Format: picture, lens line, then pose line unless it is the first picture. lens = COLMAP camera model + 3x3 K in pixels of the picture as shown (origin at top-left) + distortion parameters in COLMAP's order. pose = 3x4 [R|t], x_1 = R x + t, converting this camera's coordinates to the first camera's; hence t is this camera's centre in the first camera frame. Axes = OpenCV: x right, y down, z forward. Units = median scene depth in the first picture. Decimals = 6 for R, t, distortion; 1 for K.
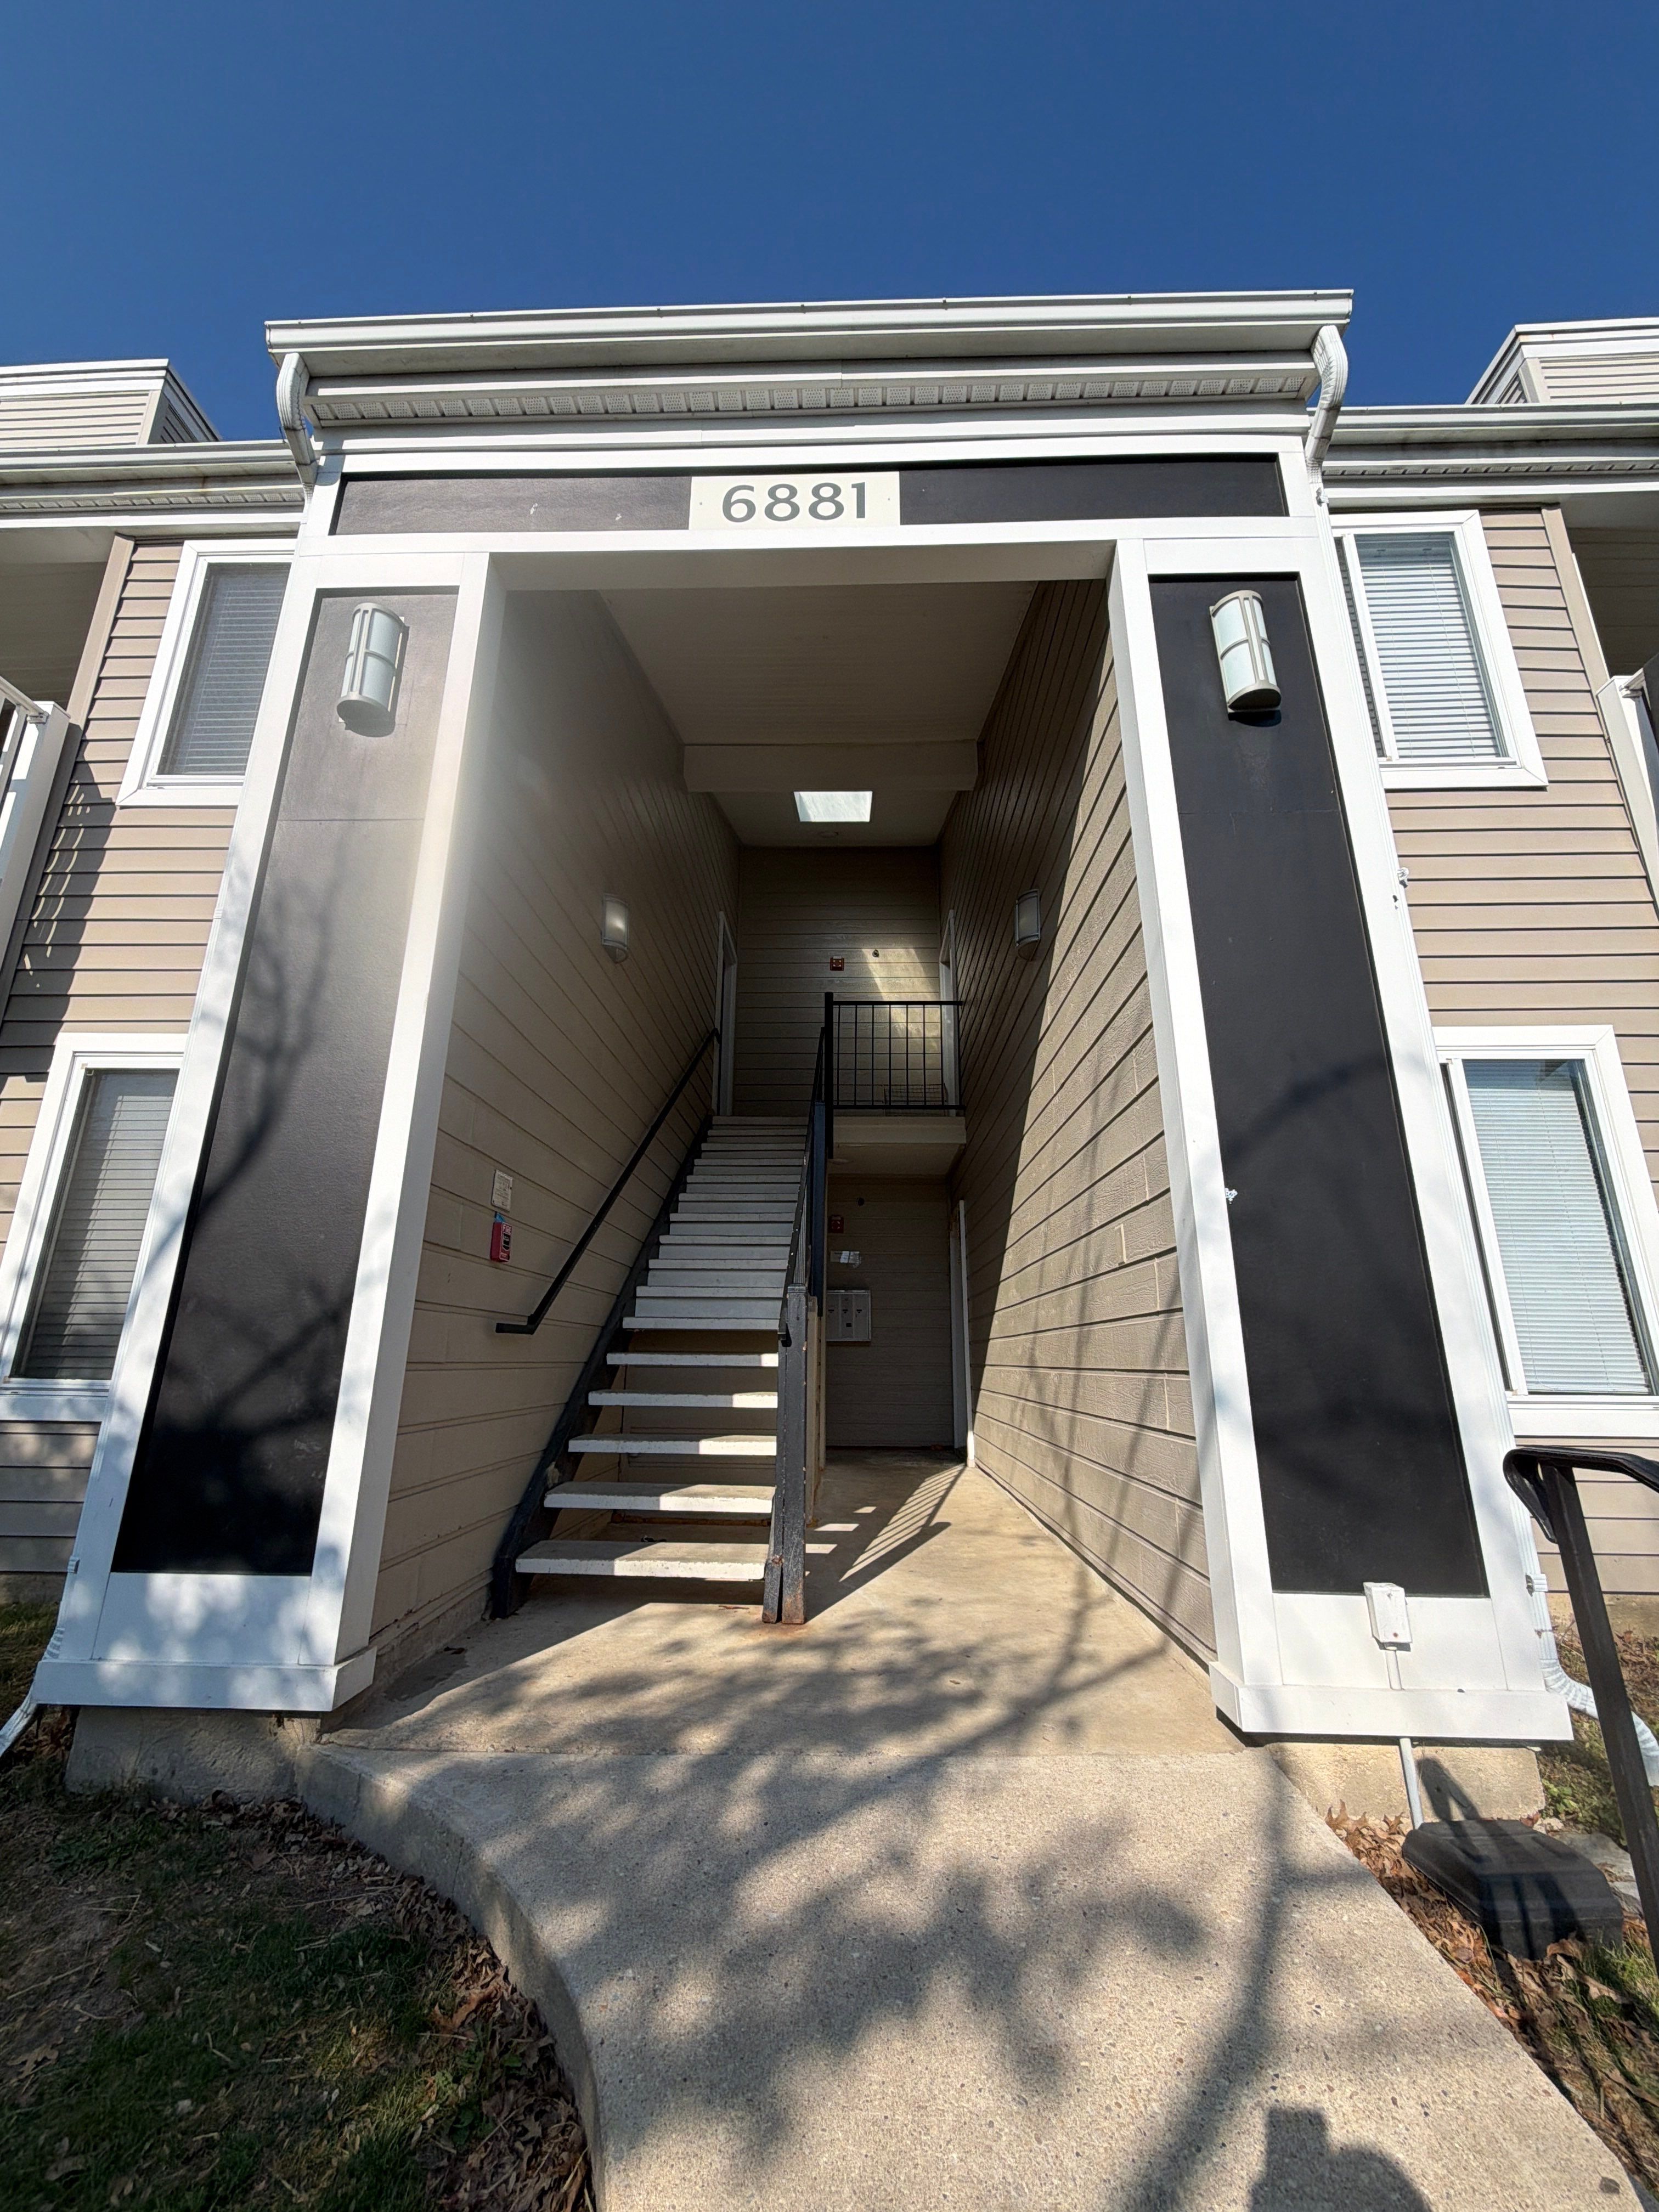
lens RADIAL K [[887.3, 0, 828.0], [0, 887.3, 1089.4], [0, 0, 1]] dist [0.001471, 0.000035]
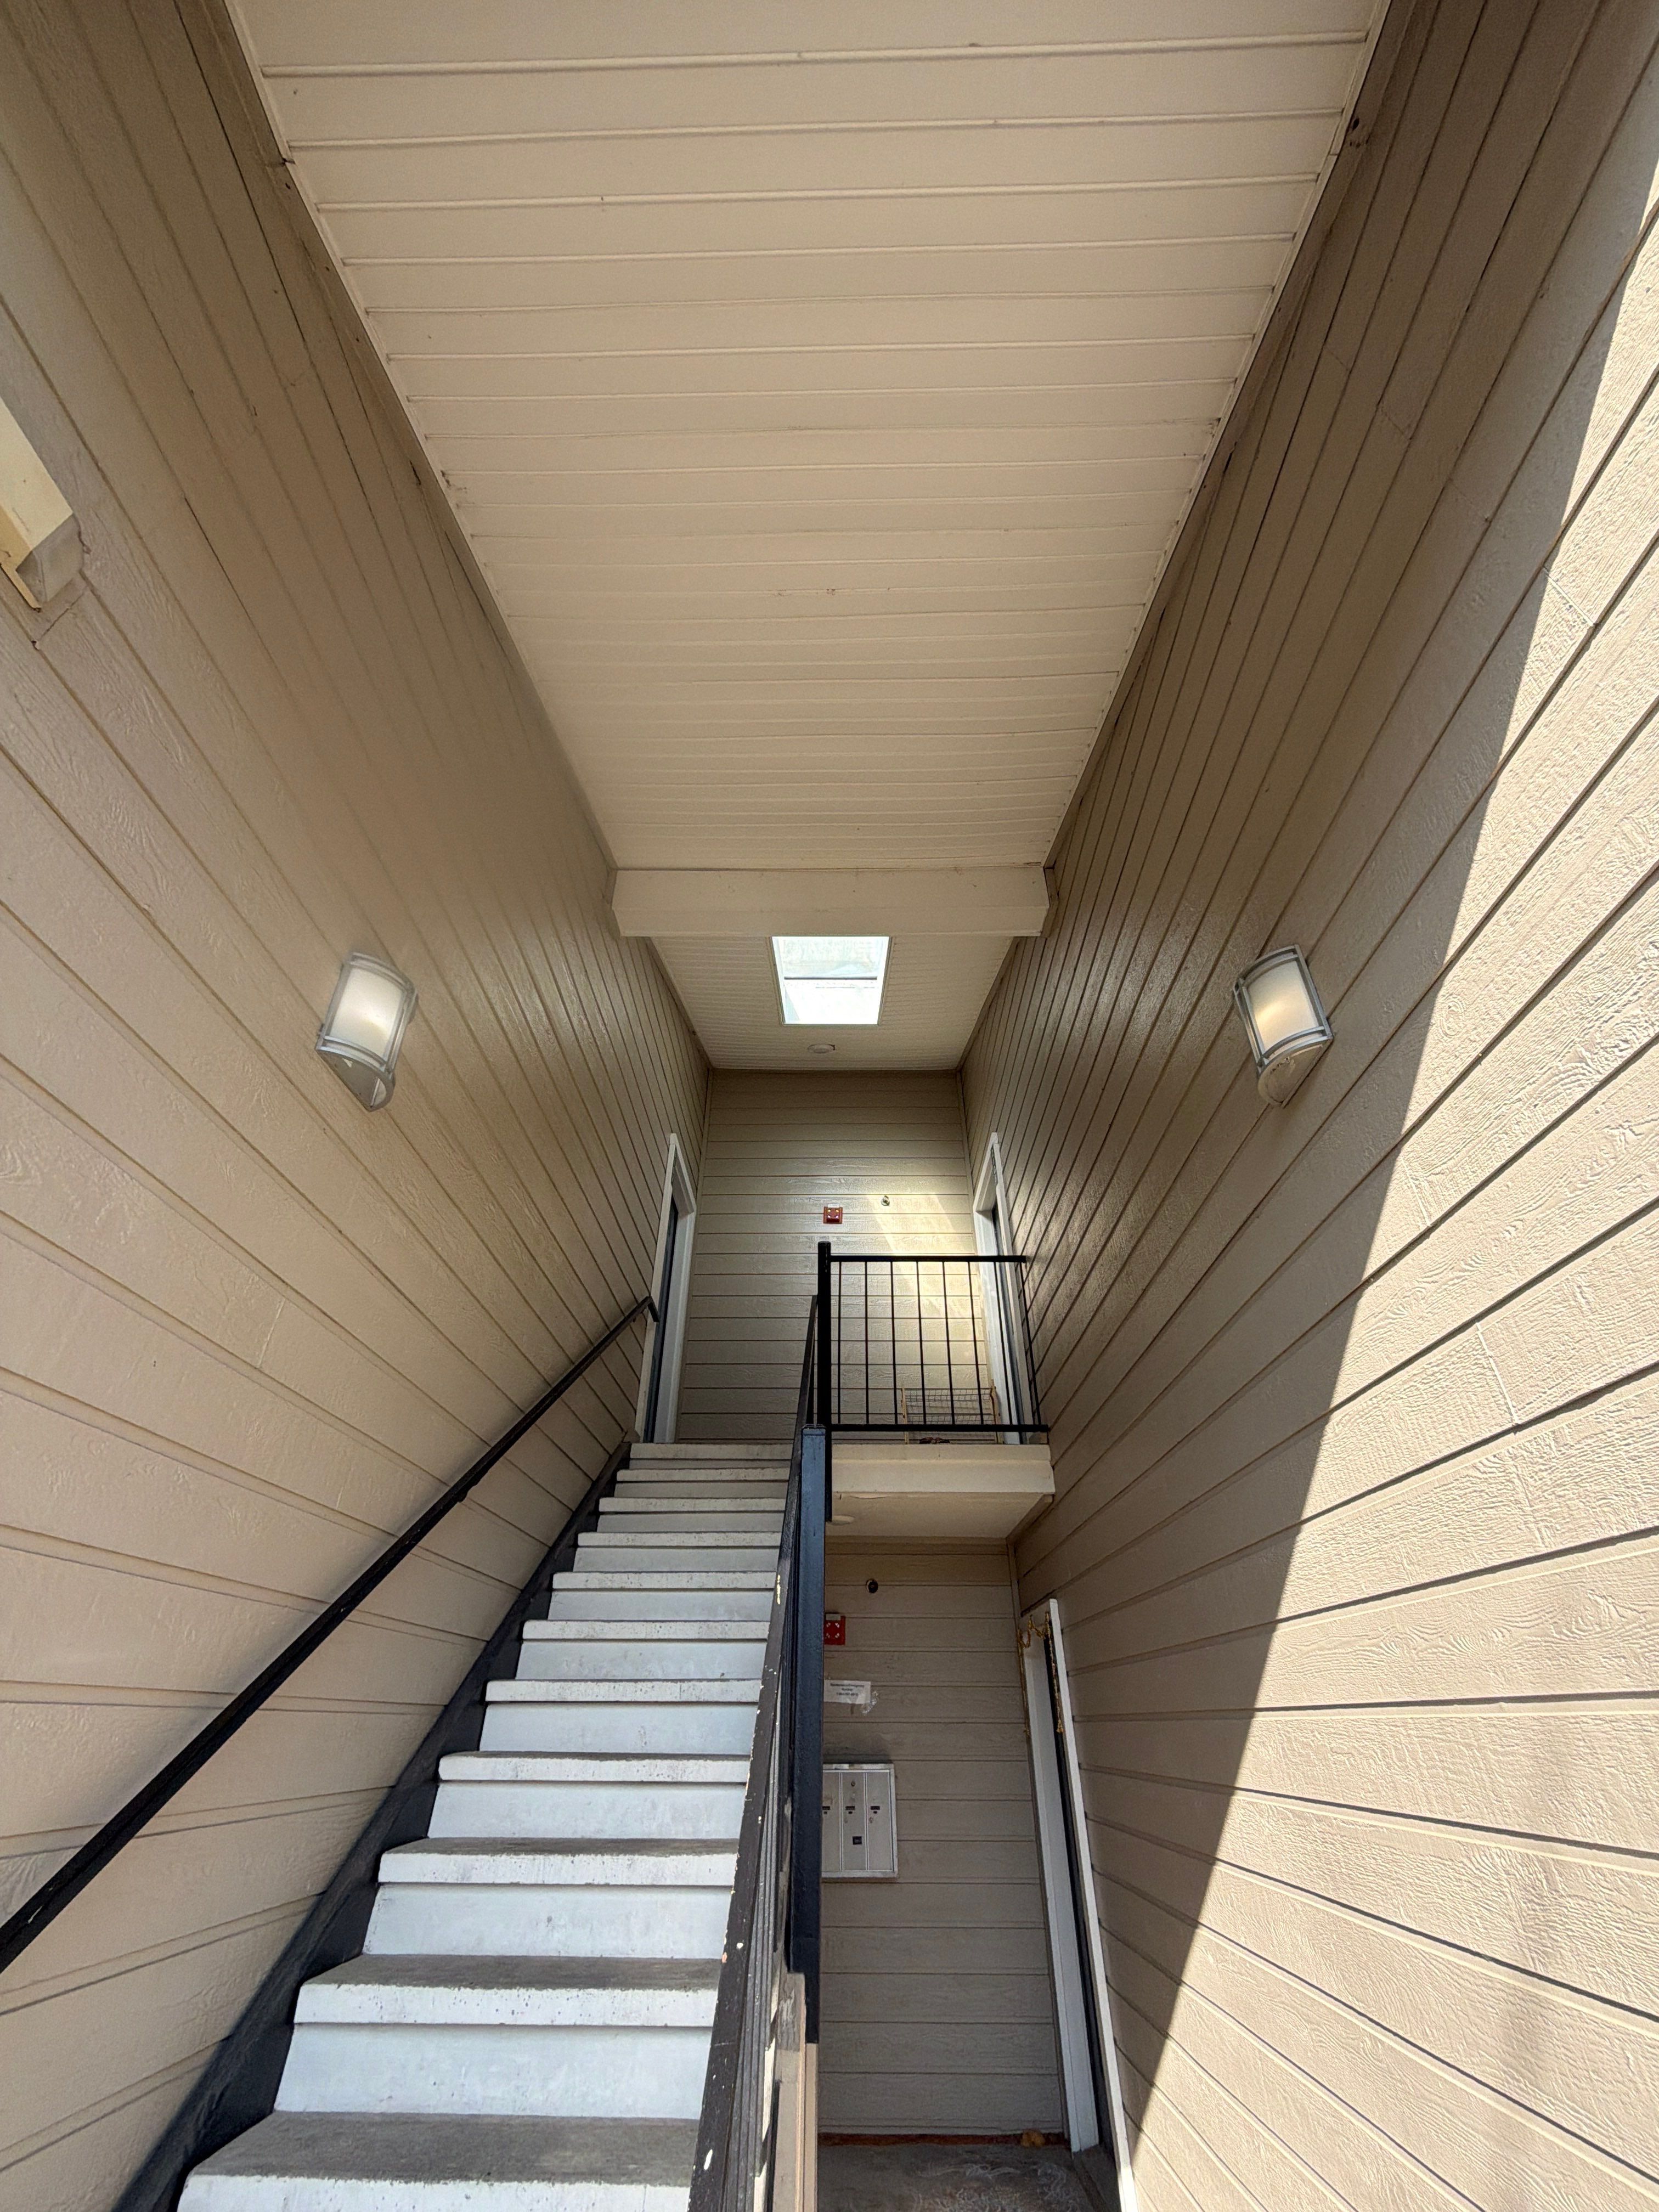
lens RADIAL K [[887.3, 0, 828.0], [0, 887.3, 1089.4], [0, 0, 1]] dist [0.001471, 0.000035]
pose [[0.999855, 0.006562, 0.015712, -0.007605], [-0.001129, 0.946264, -0.323394, -0.003133], [-0.016990, 0.323330, 0.946134, 0.336491]]
